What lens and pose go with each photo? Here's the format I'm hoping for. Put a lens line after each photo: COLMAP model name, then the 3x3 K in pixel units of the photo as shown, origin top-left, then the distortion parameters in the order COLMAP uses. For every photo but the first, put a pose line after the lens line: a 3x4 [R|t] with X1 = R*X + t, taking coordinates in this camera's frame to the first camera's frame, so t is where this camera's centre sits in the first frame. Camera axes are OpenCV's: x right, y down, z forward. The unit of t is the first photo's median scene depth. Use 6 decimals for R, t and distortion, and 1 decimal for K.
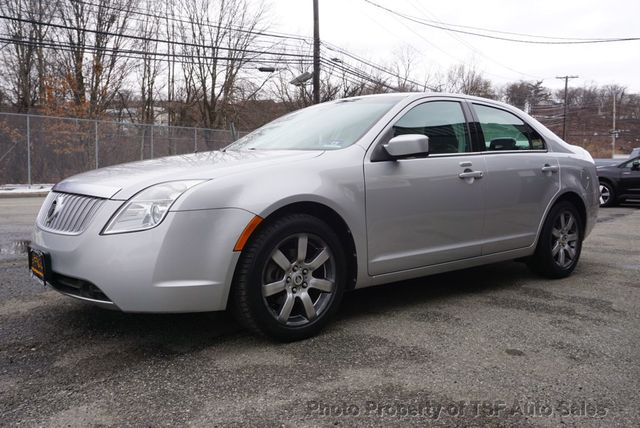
lens RADIAL K [[563.9, 0, 320.0], [0, 563.9, 214.0], [0, 0, 1]] dist [0.010033, -0.002479]
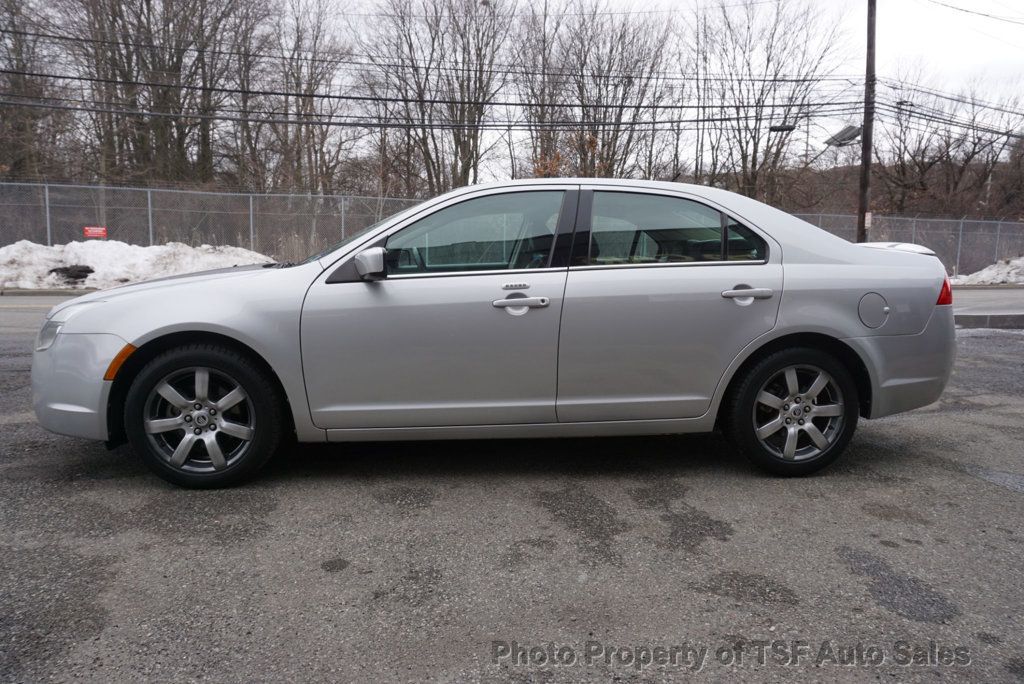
lens RADIAL K [[681.0, 0, 512.0], [0, 681.0, 342.0], [0, 0, 1]] dist [-0.001406, -0.003191]
pose [[0.816159, 0.073749, -0.573101, 0.858748], [-0.048891, 0.997079, 0.058682, -0.080723], [0.575755, -0.019874, 0.817381, 0.378259]]
